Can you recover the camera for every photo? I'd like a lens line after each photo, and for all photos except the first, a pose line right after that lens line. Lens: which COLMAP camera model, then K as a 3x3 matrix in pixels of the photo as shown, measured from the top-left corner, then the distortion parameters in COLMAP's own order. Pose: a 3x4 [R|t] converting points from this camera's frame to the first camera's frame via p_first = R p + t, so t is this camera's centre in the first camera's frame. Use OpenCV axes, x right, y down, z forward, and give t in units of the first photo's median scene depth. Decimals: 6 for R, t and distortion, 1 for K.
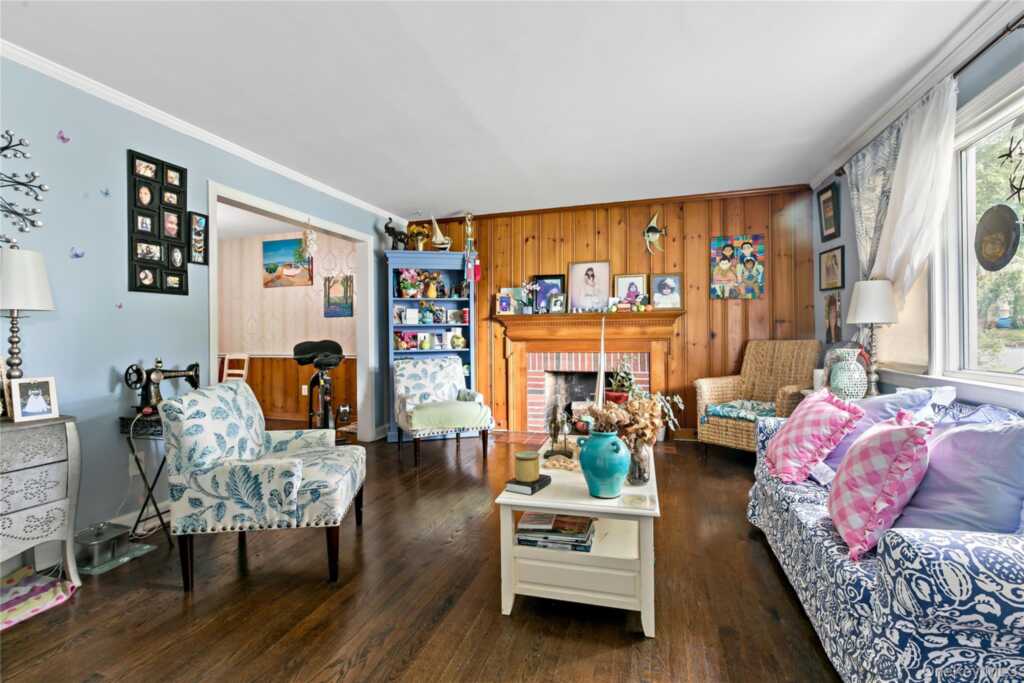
lens RADIAL K [[468.8, 0, 511.5], [0, 468.8, 334.3], [0, 0, 1]] dist [0.001444, -0.001640]
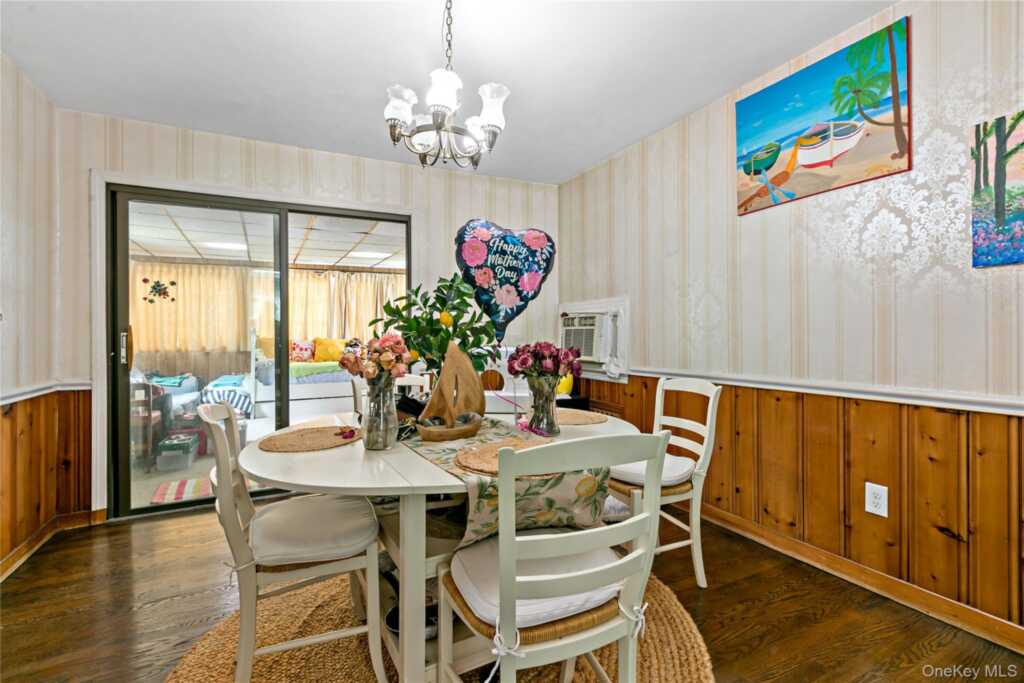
lens RADIAL K [[468.8, 0, 514.8], [0, 468.8, 337.0], [0, 0, 1]] dist [0.001444, -0.001640]
pose [[0.705363, 0.005856, -0.708822, -0.390865], [-0.000291, 0.999968, 0.007971, 0.003826], [0.708847, -0.005416, 0.705342, 0.596397]]
